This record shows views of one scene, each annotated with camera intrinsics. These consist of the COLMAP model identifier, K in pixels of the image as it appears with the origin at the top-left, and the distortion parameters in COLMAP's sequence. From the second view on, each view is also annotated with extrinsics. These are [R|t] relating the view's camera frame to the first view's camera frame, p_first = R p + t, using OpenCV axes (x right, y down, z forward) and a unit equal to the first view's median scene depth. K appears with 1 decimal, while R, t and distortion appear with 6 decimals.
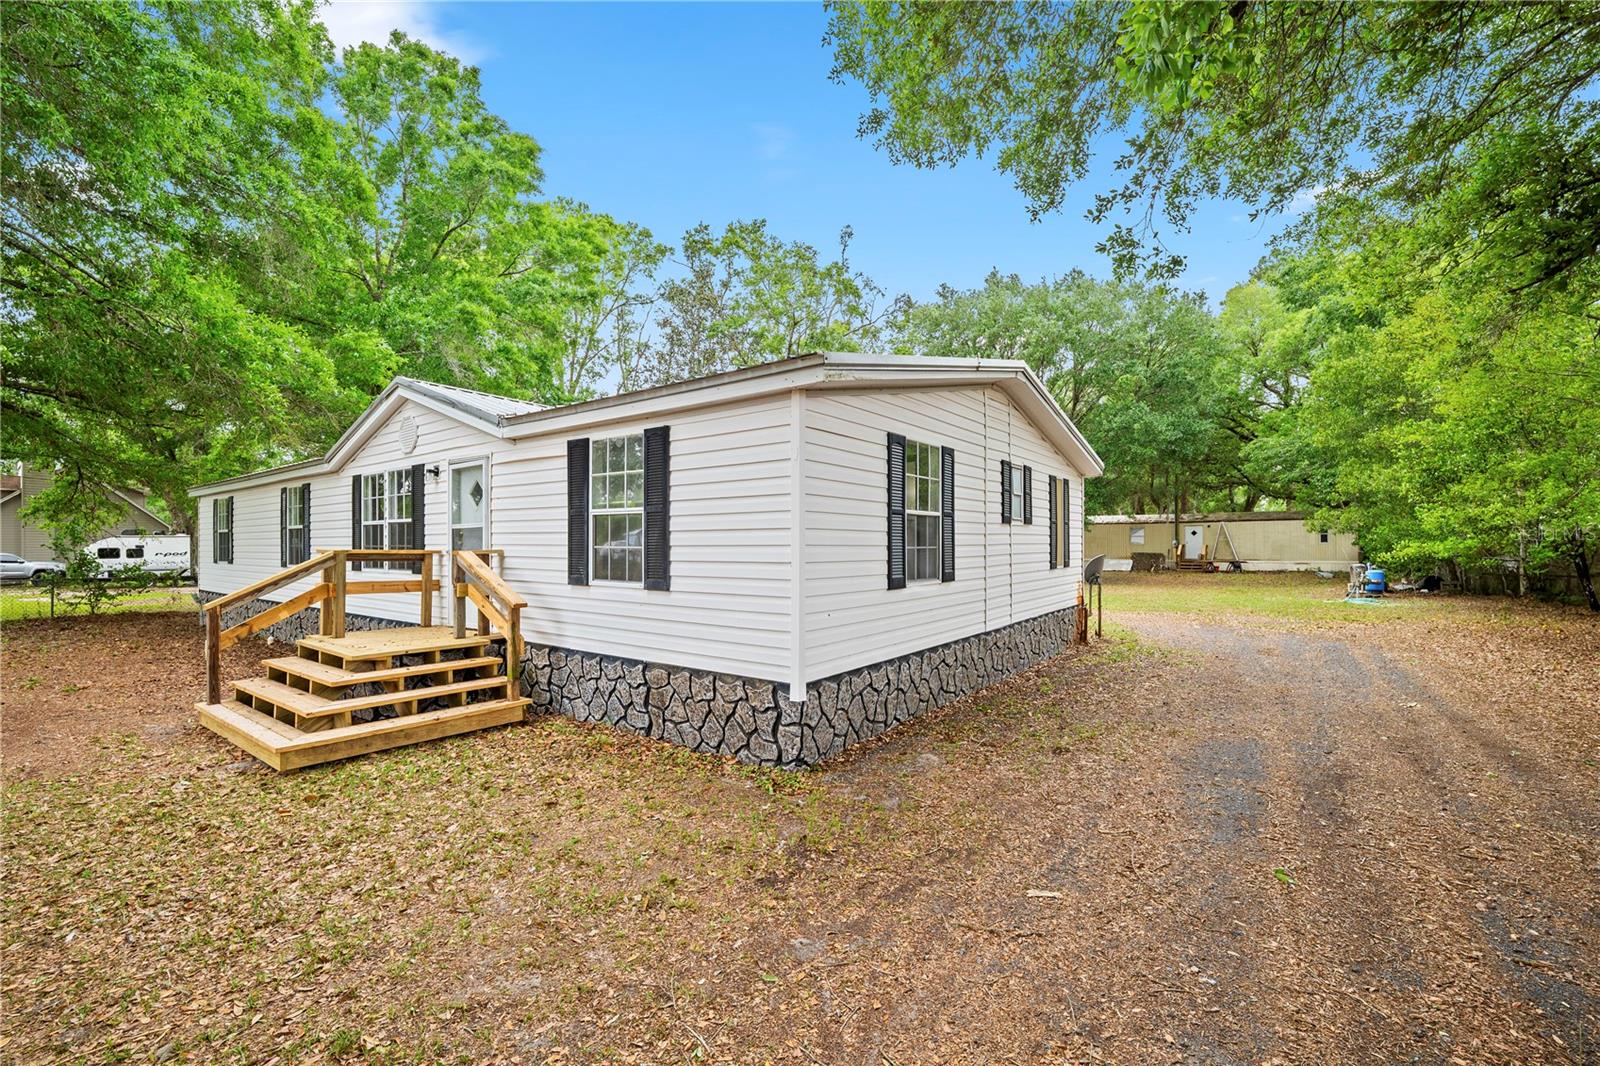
lens RADIAL K [[656.2, 0, 793.1], [0, 656.2, 542.2], [0, 0, 1]] dist [-0.014156, 0.001041]
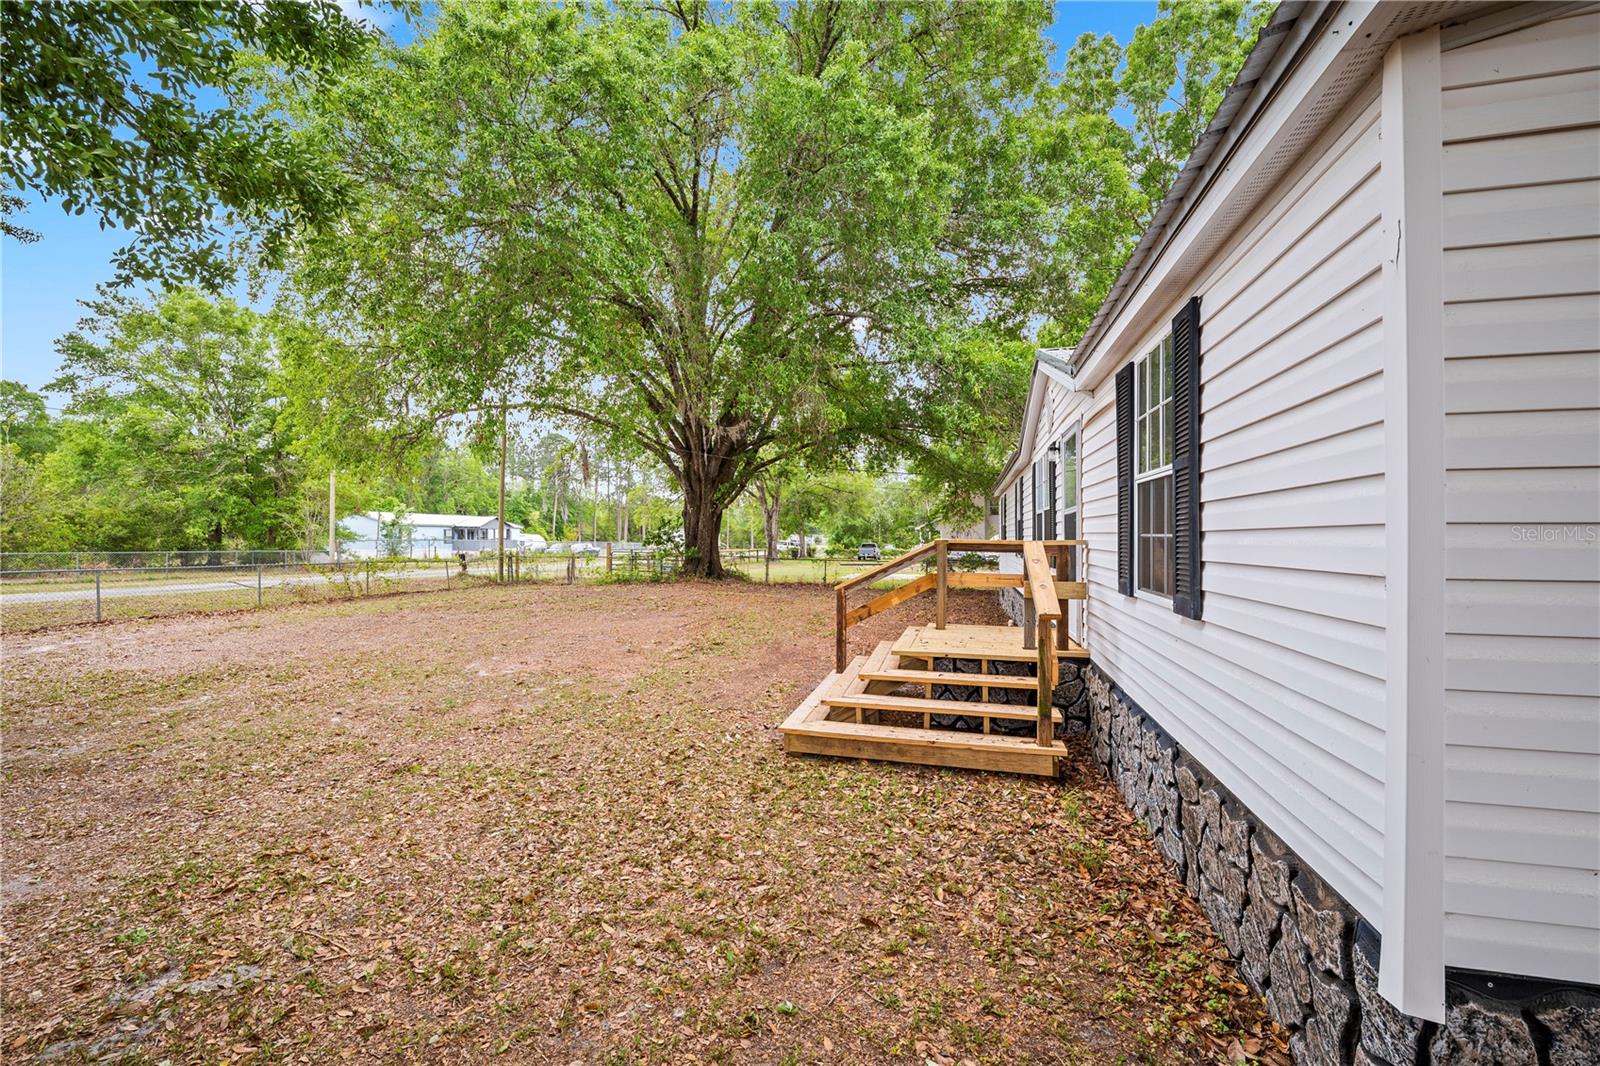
lens RADIAL K [[656.2, 0, 796.3], [0, 656.2, 545.5], [0, 0, 1]] dist [-0.014156, 0.001041]
pose [[0.387079, 0.011497, -0.921975, 0.113002], [0.003051, 0.999901, 0.013750, 0.006042], [0.922042, -0.008136, 0.387006, 0.379311]]
